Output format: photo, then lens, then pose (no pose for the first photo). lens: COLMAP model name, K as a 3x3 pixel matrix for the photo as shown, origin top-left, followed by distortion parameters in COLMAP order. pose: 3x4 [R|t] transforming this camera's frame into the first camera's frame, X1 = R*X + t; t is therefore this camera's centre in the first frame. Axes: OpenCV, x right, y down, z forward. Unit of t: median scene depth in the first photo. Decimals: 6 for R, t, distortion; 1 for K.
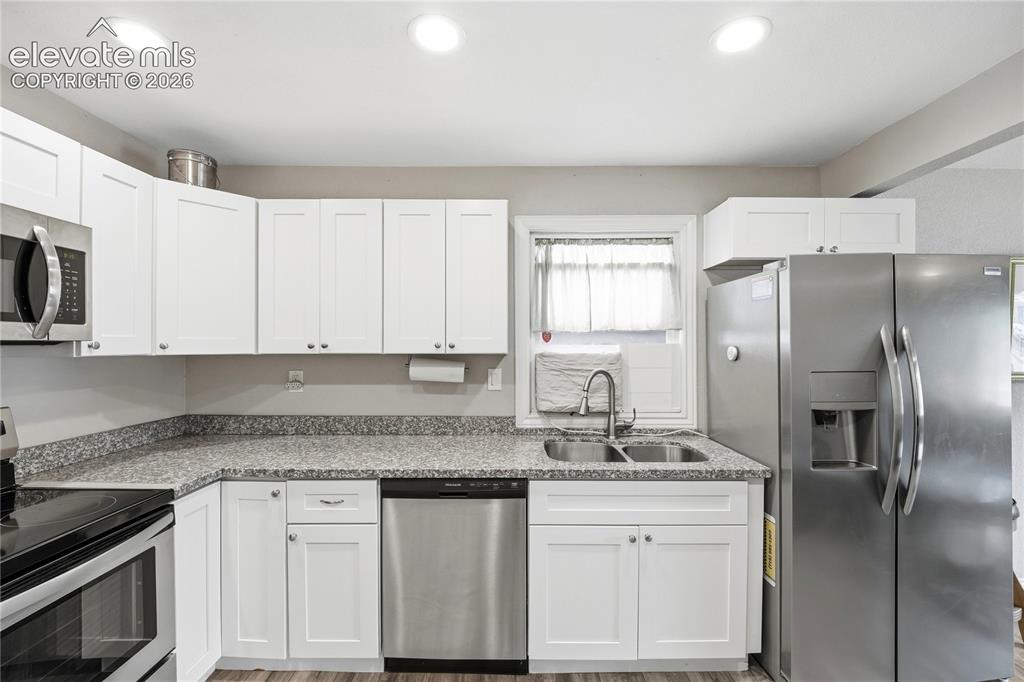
lens RADIAL K [[427.8, 0, 509.9], [0, 427.8, 345.0], [0, 0, 1]] dist [-0.005446, -0.005168]
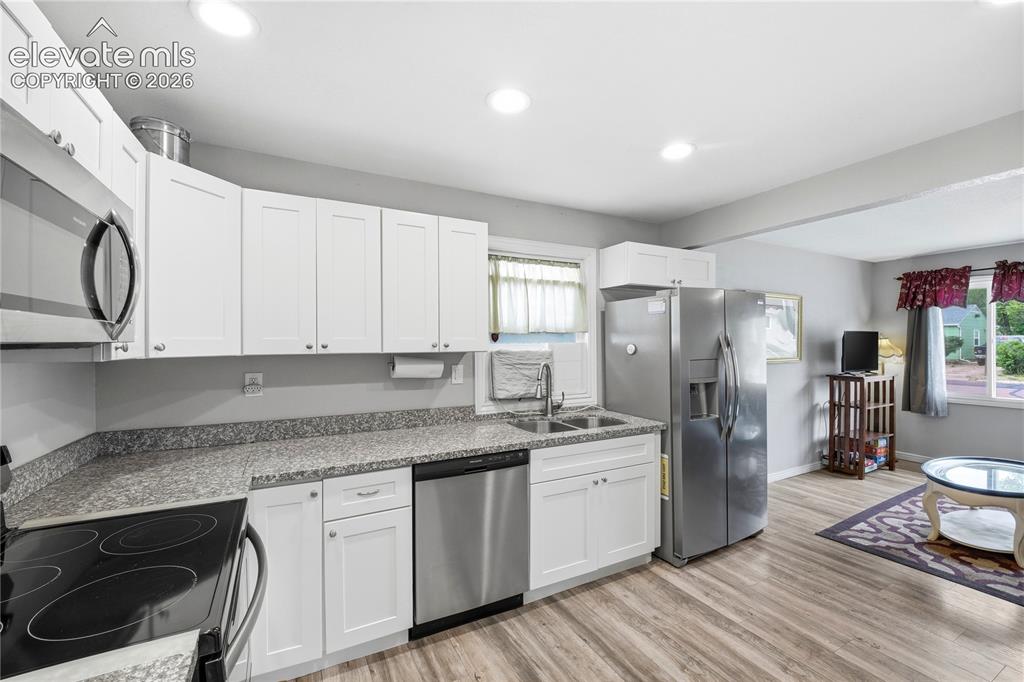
lens RADIAL K [[427.8, 0, 509.6], [0, 427.8, 342.5], [0, 0, 1]] dist [-0.005446, -0.005168]
pose [[0.883119, -0.002910, 0.469141, -0.539400], [0.003595, 0.999993, -0.000565, -0.004644], [-0.469136, 0.002185, 0.883123, -0.092171]]
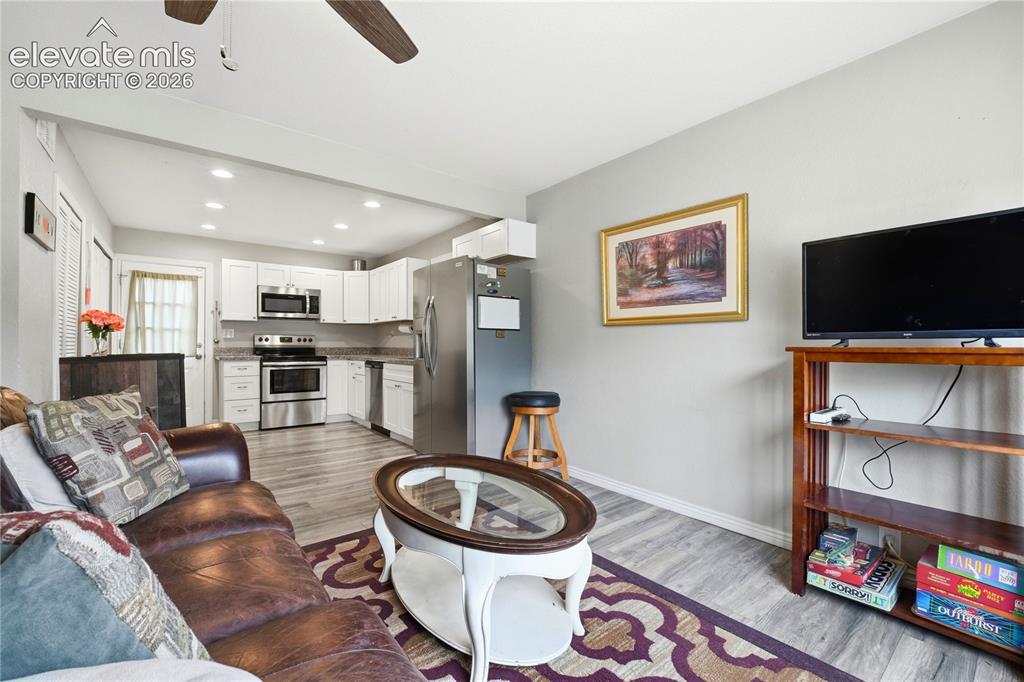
lens RADIAL K [[427.8, 0, 511.3], [0, 427.8, 347.6], [0, 0, 1]] dist [-0.005446, -0.005168]
pose [[0.619936, 0.006031, -0.784629, 2.448522], [-0.002366, 0.999980, 0.005818, 0.177613], [0.784649, -0.001750, 0.619938, -0.062468]]
